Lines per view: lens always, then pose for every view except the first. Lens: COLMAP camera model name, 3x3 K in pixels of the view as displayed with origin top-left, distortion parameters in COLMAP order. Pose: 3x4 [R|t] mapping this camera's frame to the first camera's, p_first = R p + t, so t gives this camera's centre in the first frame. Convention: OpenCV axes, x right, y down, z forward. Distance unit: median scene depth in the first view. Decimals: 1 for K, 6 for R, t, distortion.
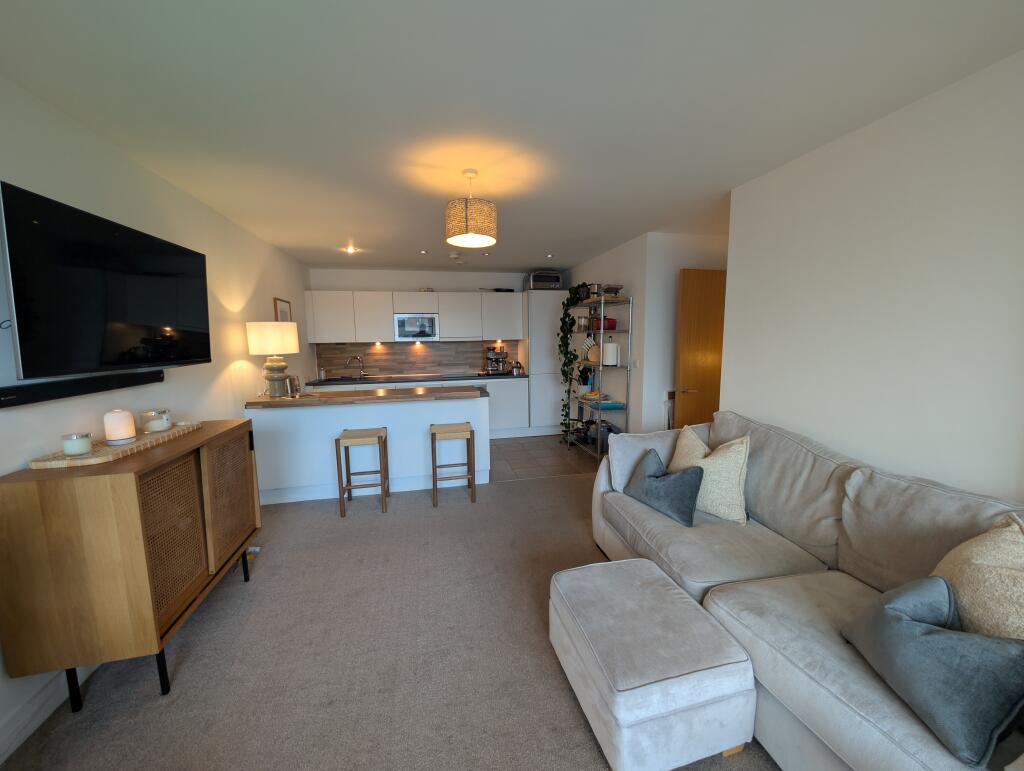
lens RADIAL K [[389.2, 0, 510.6], [0, 389.2, 388.1], [0, 0, 1]] dist [0.001983, -0.000091]
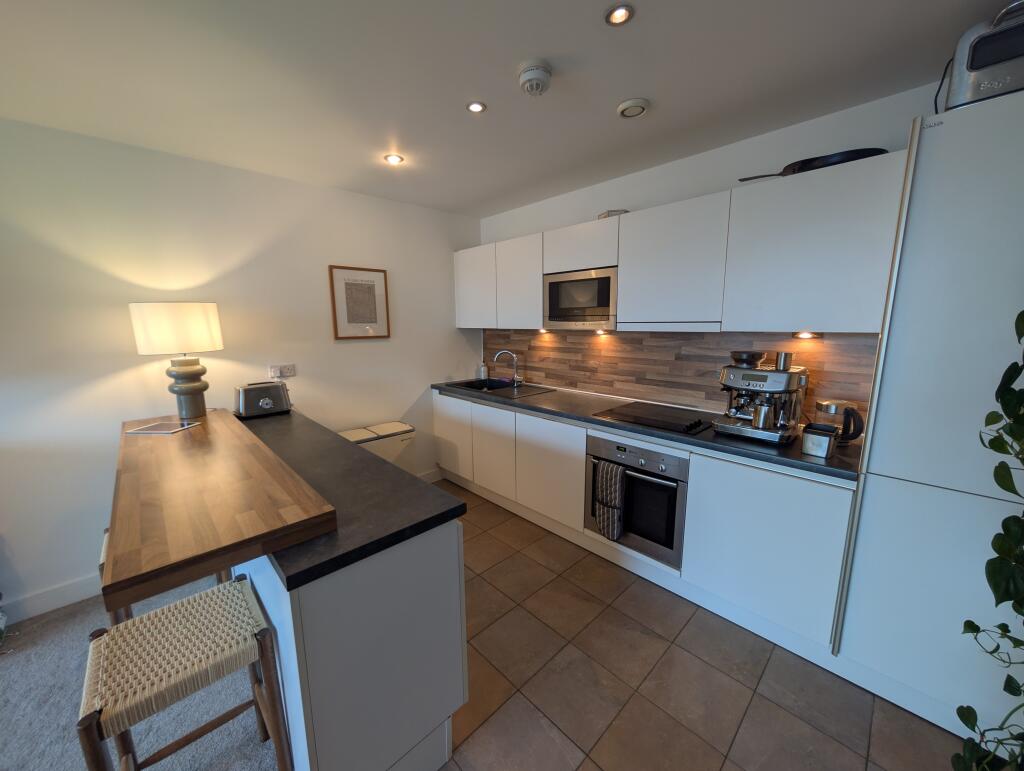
lens RADIAL K [[389.2, 0, 510.6], [0, 389.2, 388.1], [0, 0, 1]] dist [0.001983, -0.000091]
pose [[0.528059, 0.158310, -0.834321, 0.133614], [-0.101430, 0.987195, 0.123120, -0.099647], [0.843129, 0.019611, 0.537354, 0.670911]]
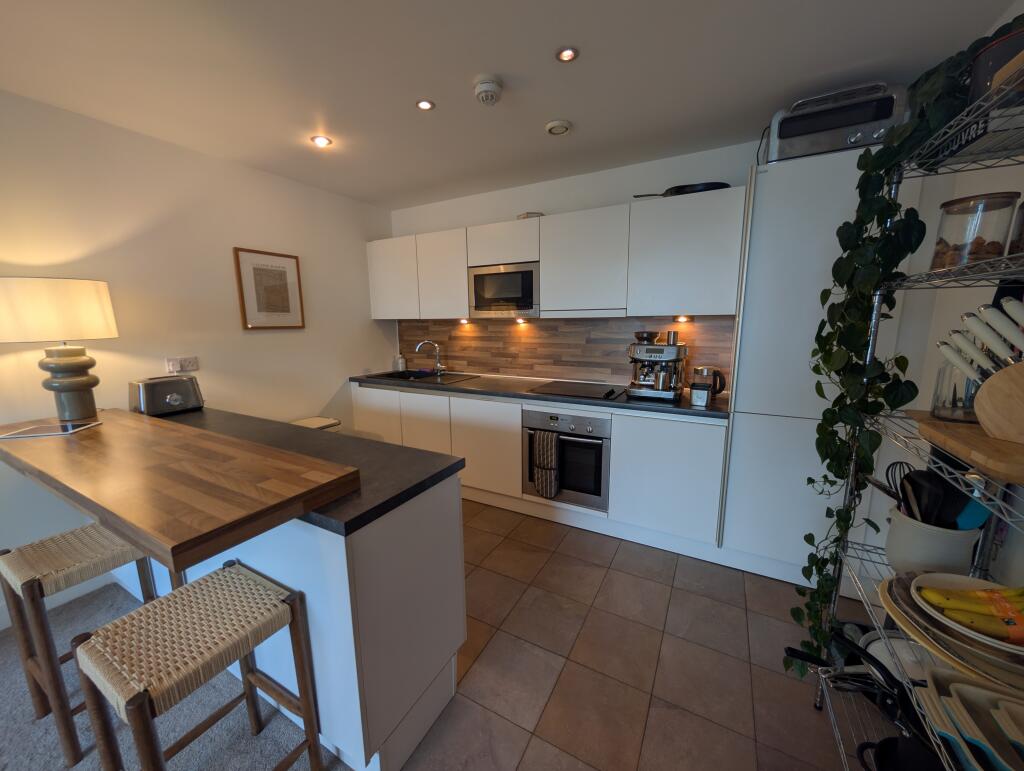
lens RADIAL K [[389.2, 0, 510.6], [0, 389.2, 388.1], [0, 0, 1]] dist [0.001983, -0.000091]
pose [[0.760369, 0.121909, -0.637947, 0.122600], [-0.081731, 0.992378, 0.092224, -0.074551], [0.644328, -0.017984, 0.764538, 0.594609]]
